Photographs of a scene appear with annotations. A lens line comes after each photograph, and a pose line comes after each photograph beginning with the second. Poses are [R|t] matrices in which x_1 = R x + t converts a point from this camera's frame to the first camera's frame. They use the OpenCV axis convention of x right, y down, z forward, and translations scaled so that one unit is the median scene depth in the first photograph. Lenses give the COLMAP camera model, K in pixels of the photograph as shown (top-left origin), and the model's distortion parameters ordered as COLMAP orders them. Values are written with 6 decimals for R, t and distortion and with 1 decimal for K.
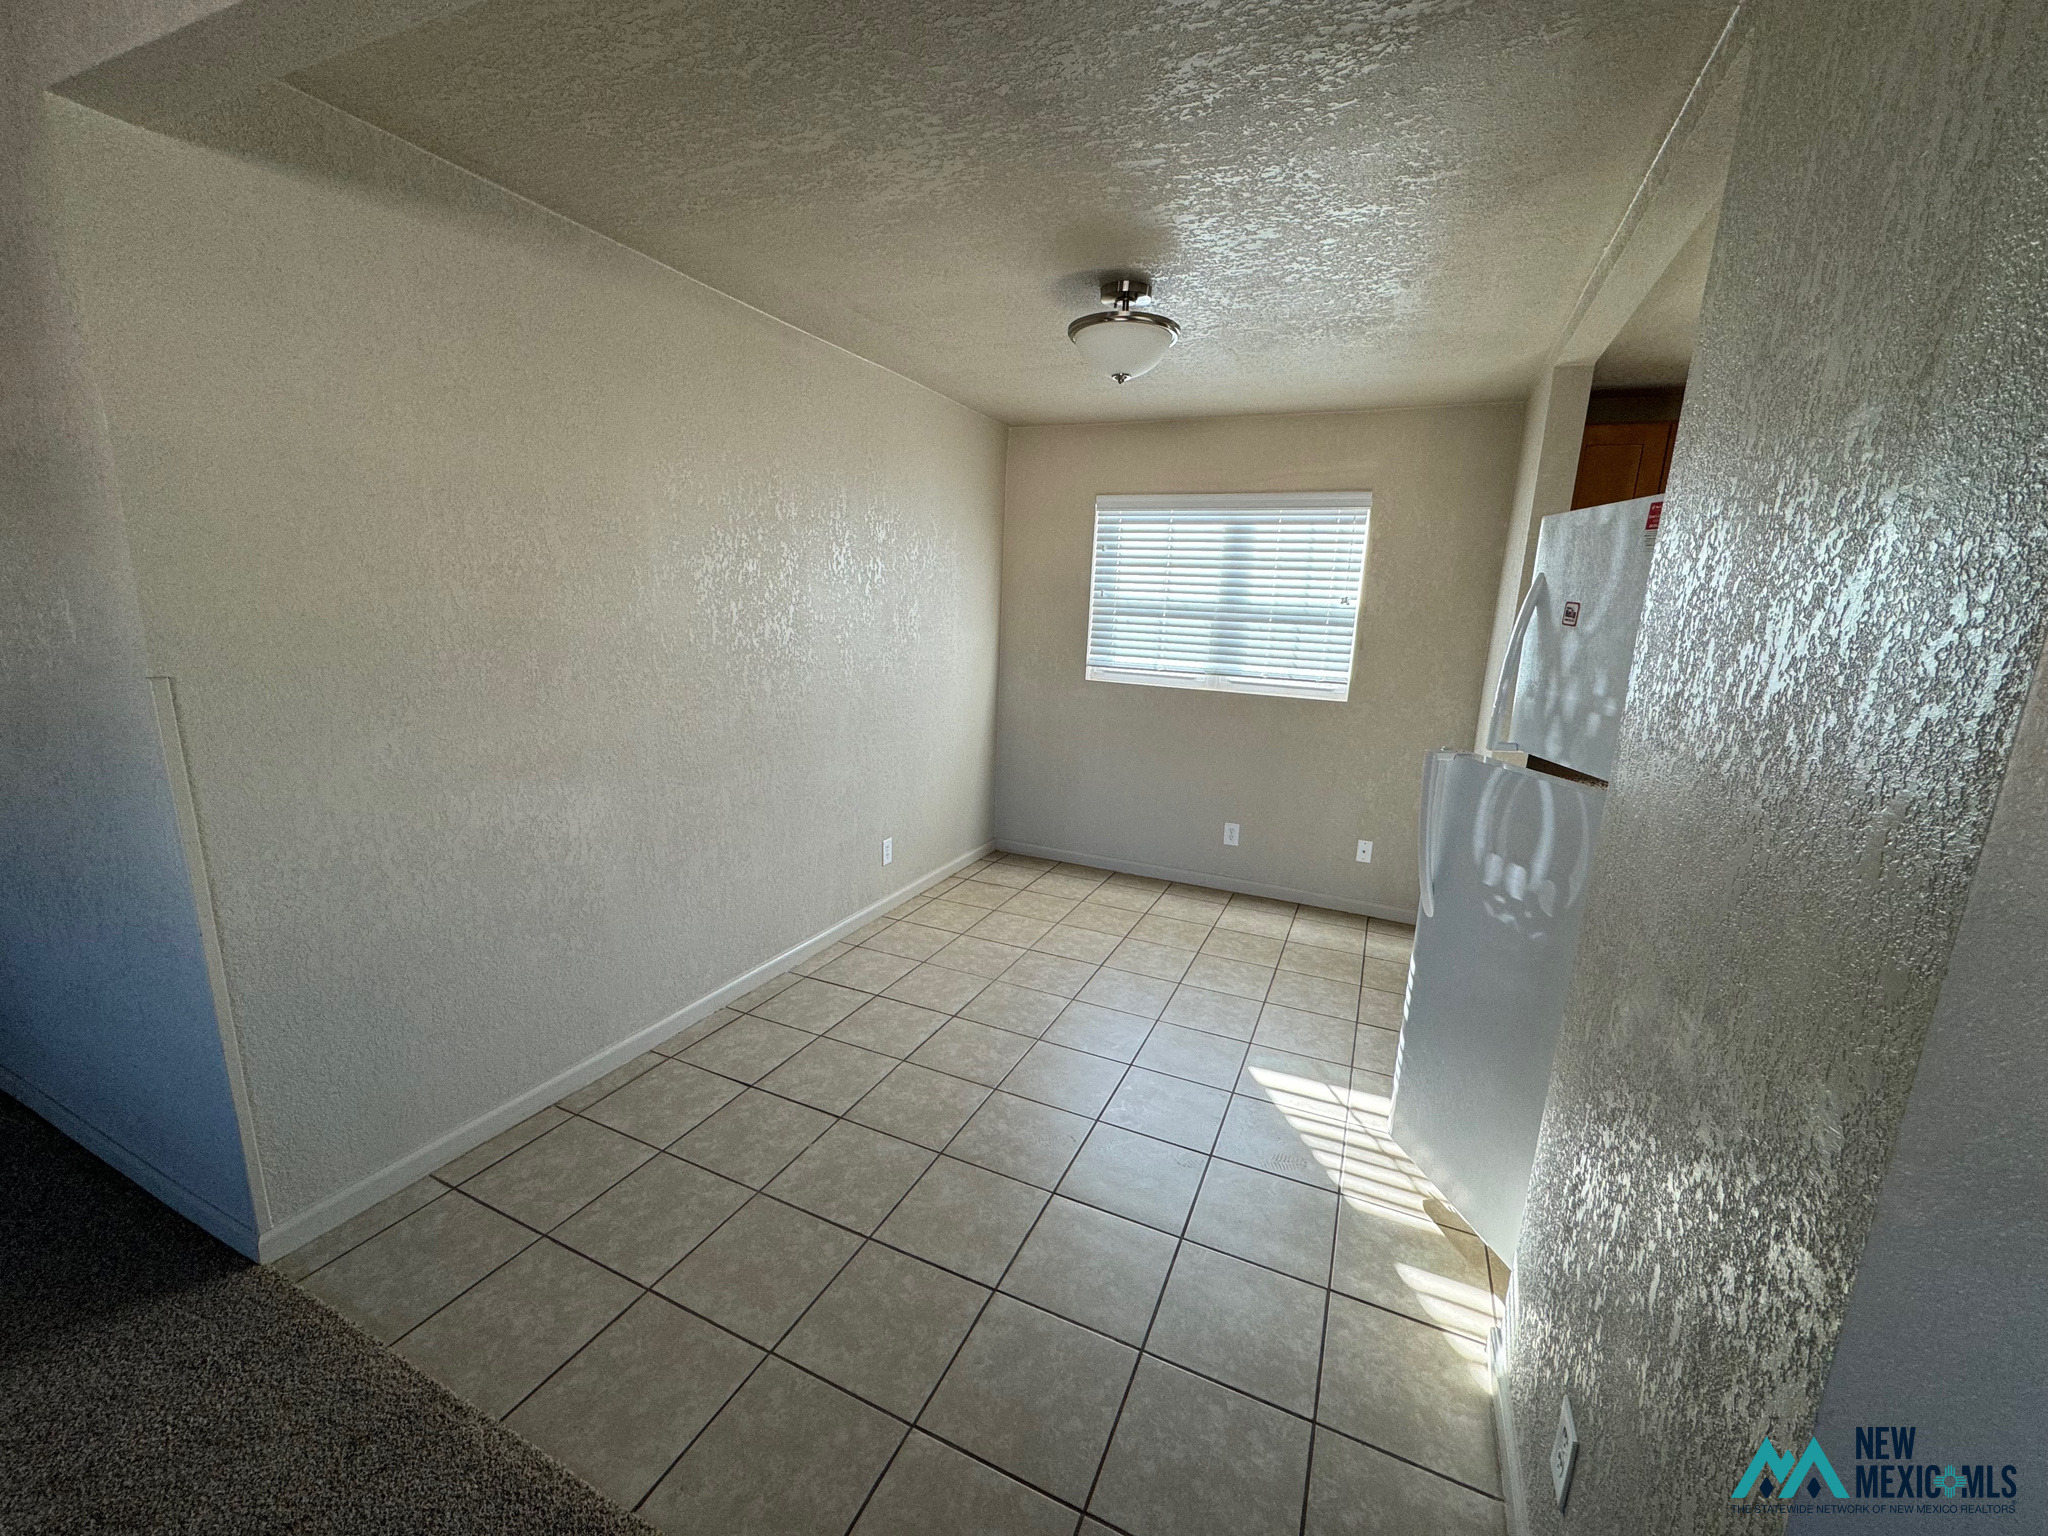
lens RADIAL K [[816.3, 0, 1028.2], [0, 816.3, 764.1], [0, 0, 1]] dist [-0.000200, -0.000068]
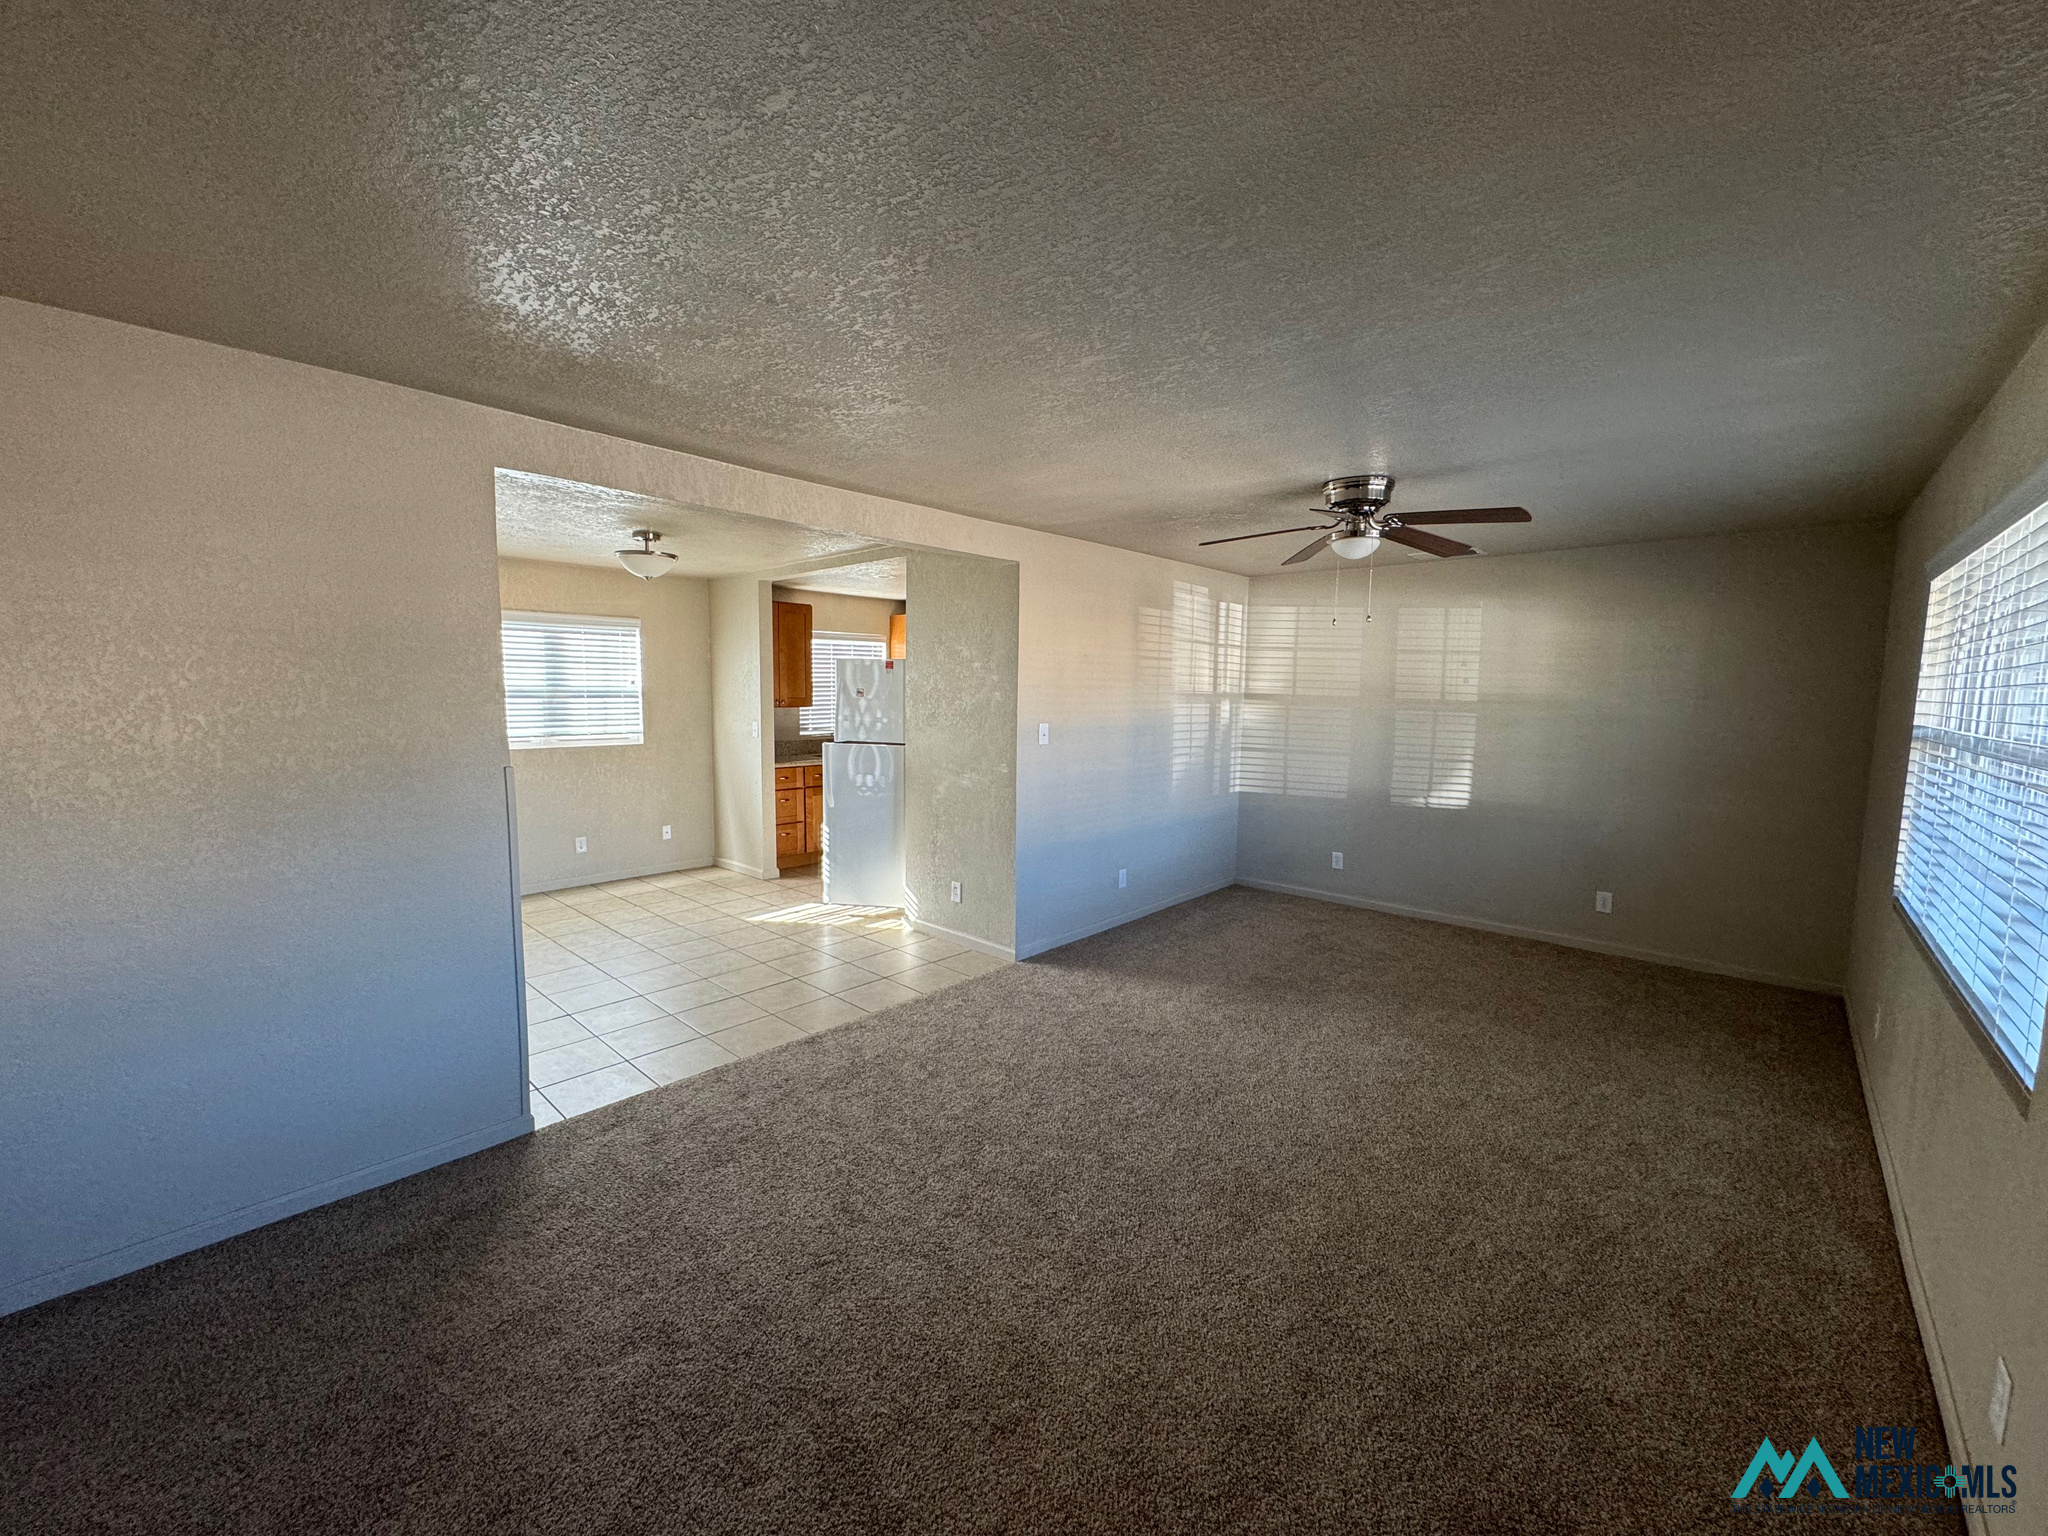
lens RADIAL K [[816.3, 0, 1023.5], [0, 816.3, 768.0], [0, 0, 1]] dist [-0.000200, -0.000068]
pose [[0.310630, -0.136010, 0.940750, -1.324816], [0.188274, 0.978905, 0.079359, -0.022210], [-0.931698, 0.152467, 0.329685, -0.344199]]
